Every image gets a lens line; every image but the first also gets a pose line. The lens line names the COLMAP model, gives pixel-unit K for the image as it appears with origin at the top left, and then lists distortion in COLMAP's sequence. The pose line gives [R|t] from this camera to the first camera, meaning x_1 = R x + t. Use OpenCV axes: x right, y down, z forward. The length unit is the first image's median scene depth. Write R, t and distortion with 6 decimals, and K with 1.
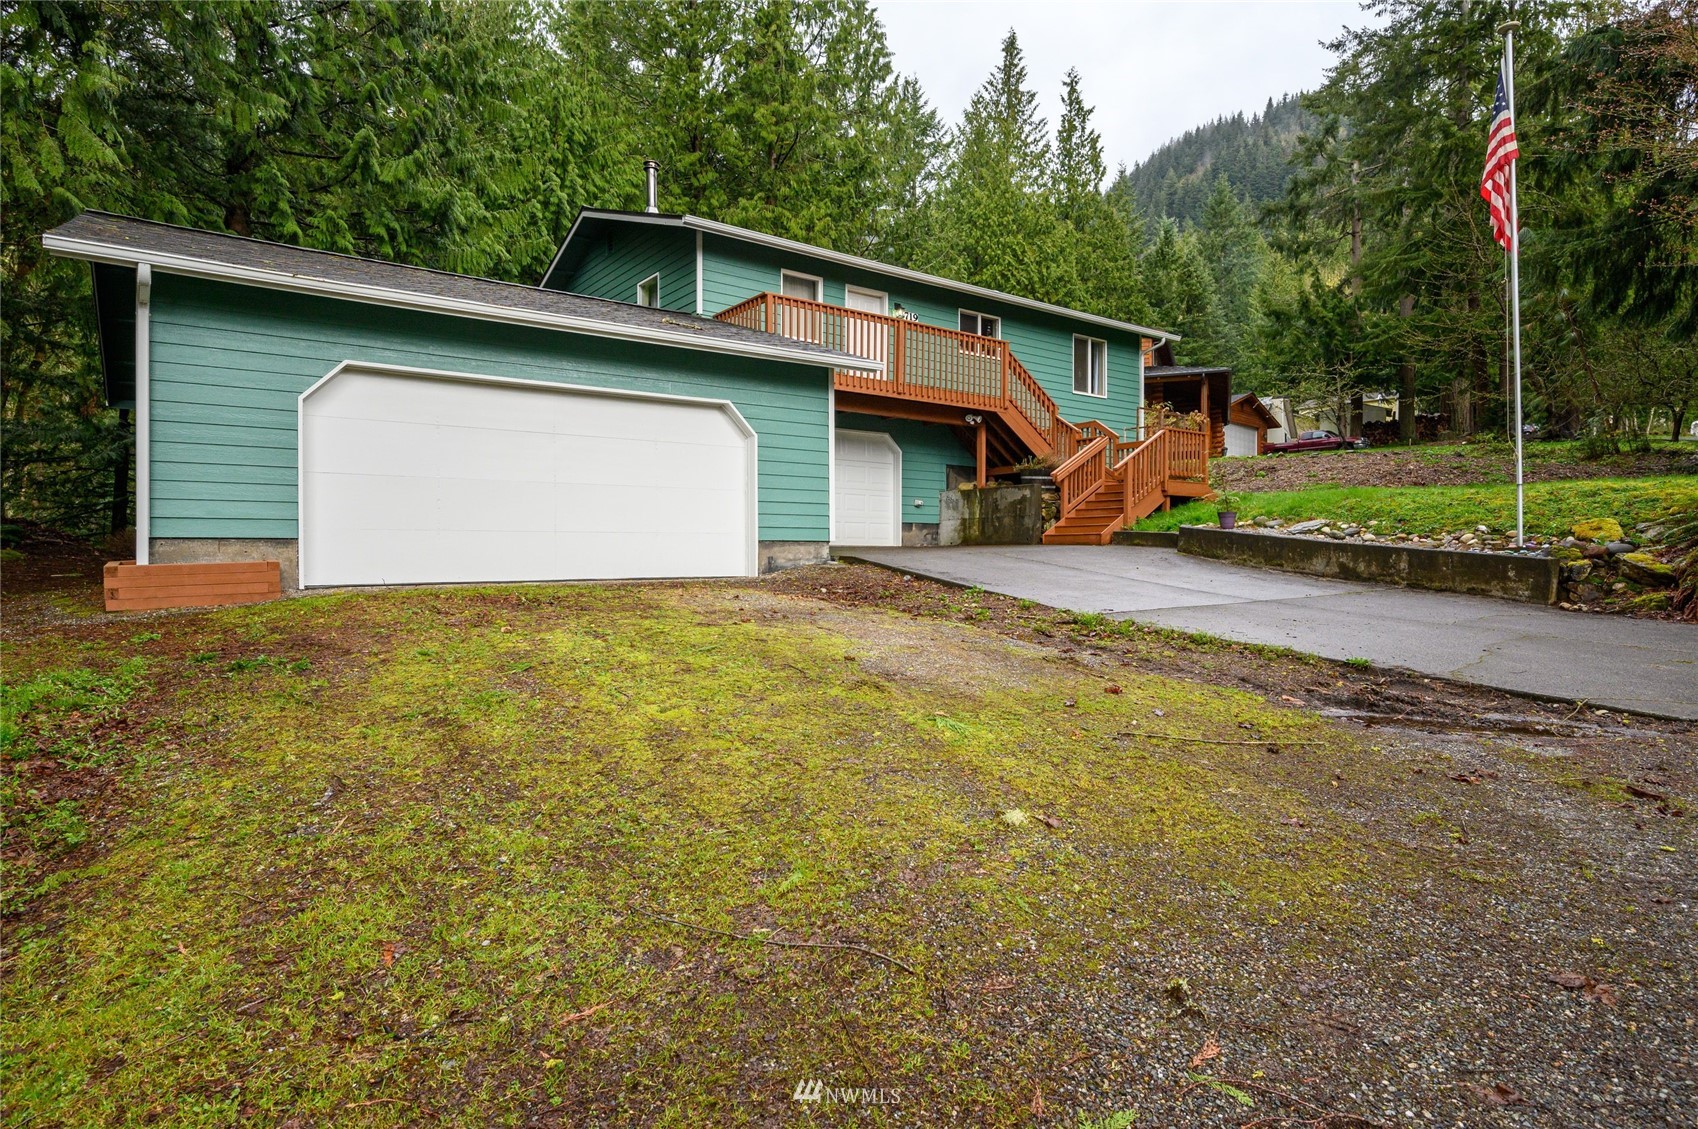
lens RADIAL K [[915.4, 0, 848.4], [0, 915.4, 560.9], [0, 0, 1]] dist [0.002671, 0.000298]
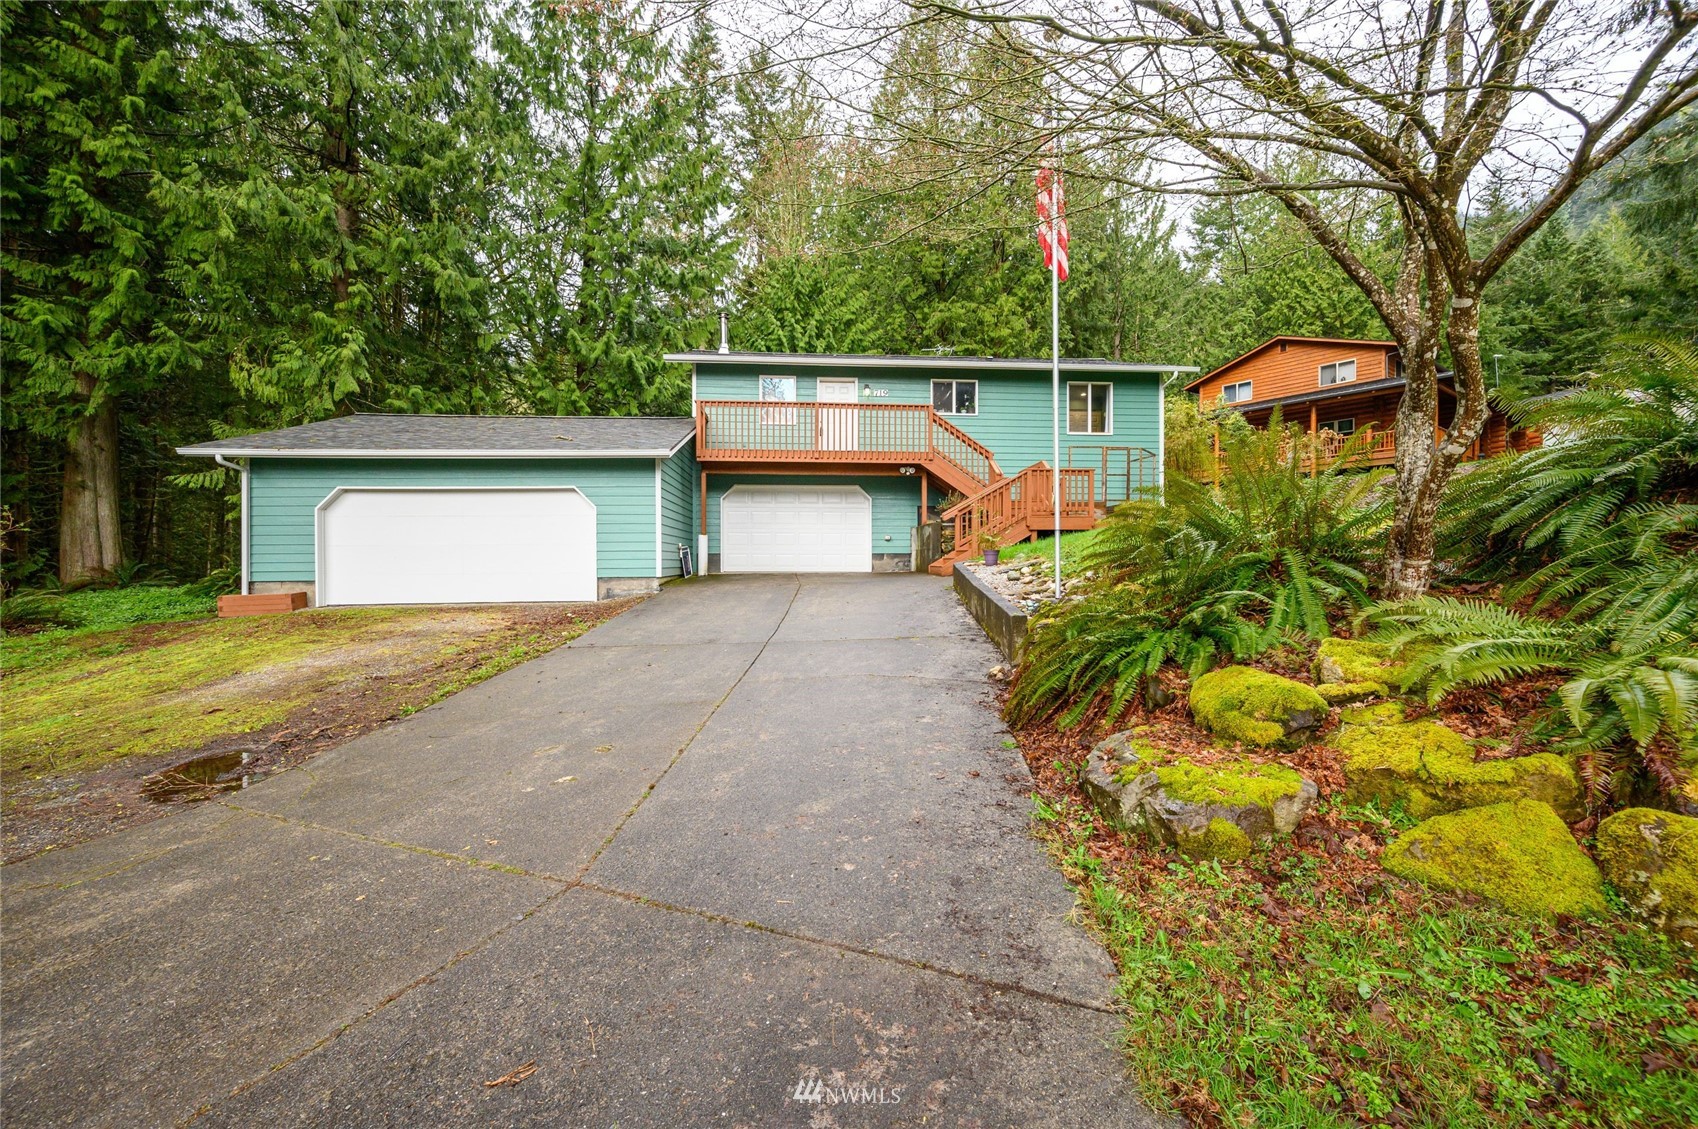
lens RADIAL K [[668.1, 0, 847.8], [0, 668.1, 558.0], [0, 0, 1]] dist [-0.000835, 0.000682]
pose [[0.852092, -0.006431, -0.523353, 0.558535], [0.001930, 0.999956, -0.009145, -0.029287], [0.523389, 0.006783, 0.852067, 0.195260]]
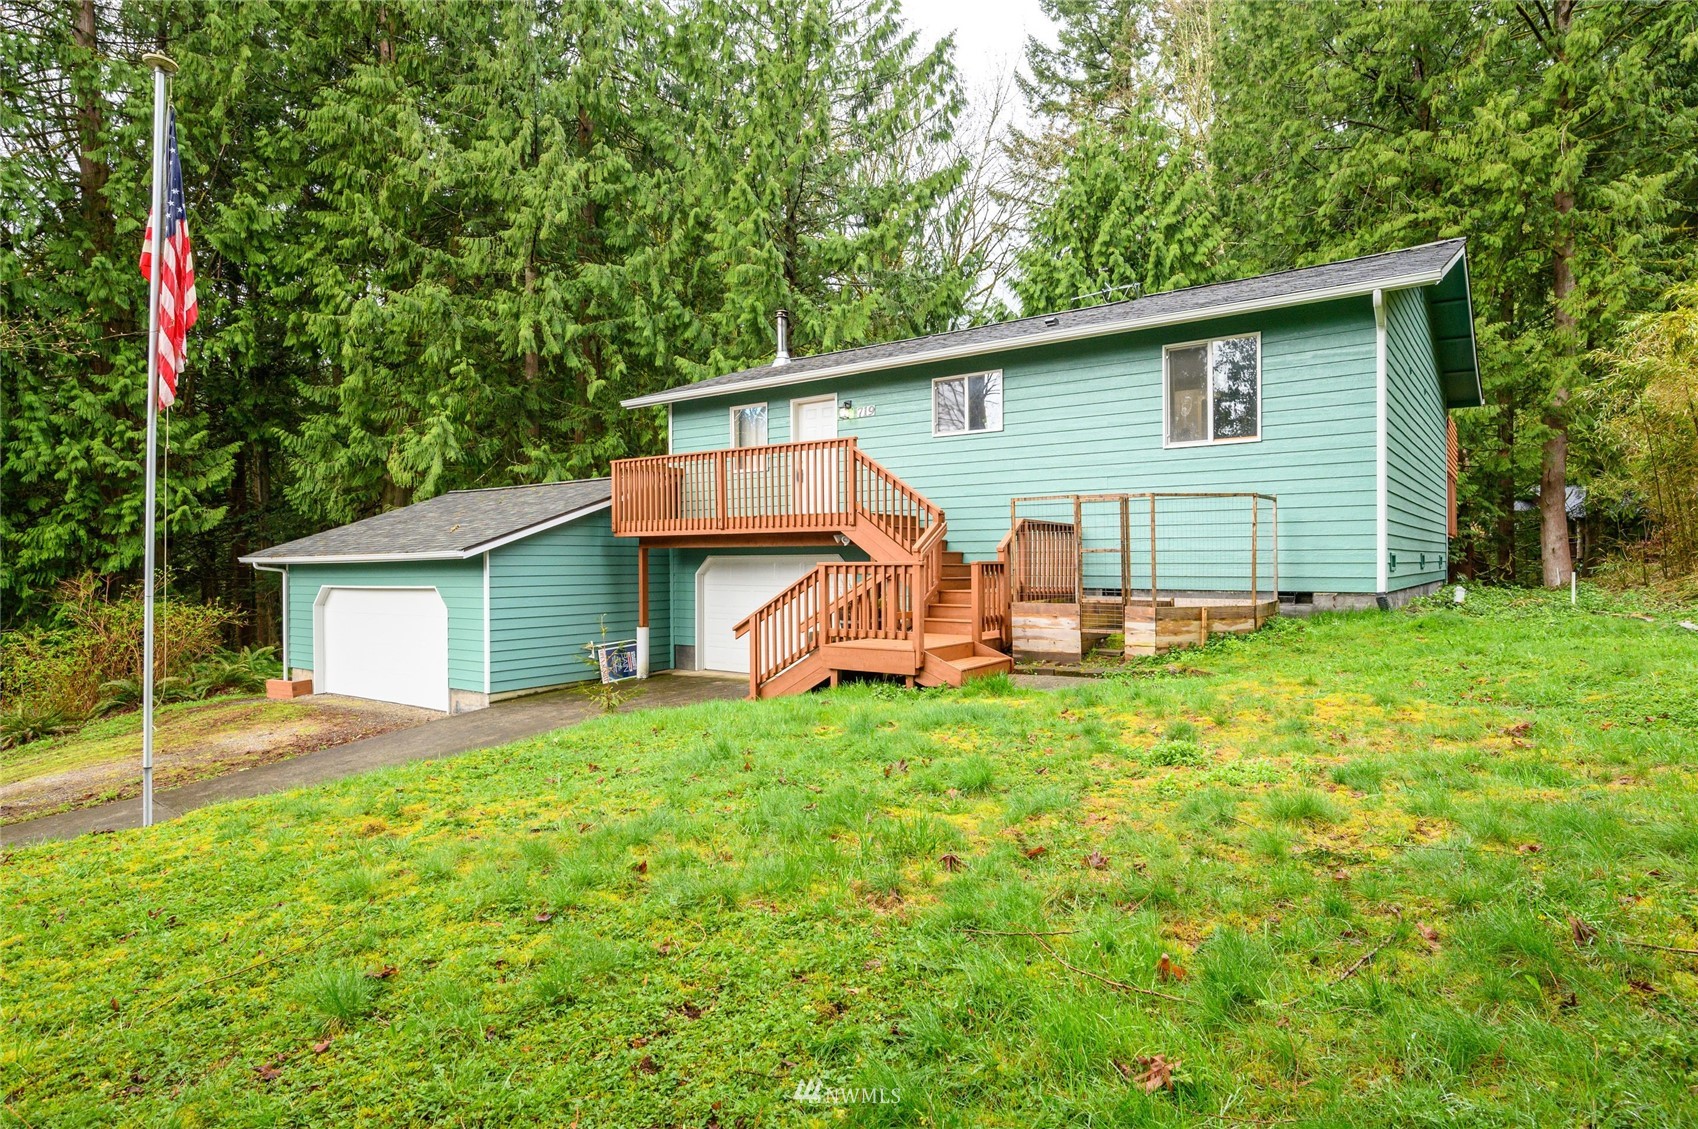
lens RADIAL K [[915.4, 0, 851.5], [0, 915.4, 568.0], [0, 0, 1]] dist [0.002671, 0.000298]
pose [[0.296888, 0.000959, -0.954912, 0.915347], [-0.000260, 1.000000, 0.000923, -0.134863], [0.954912, -0.000025, 0.296888, 0.793893]]
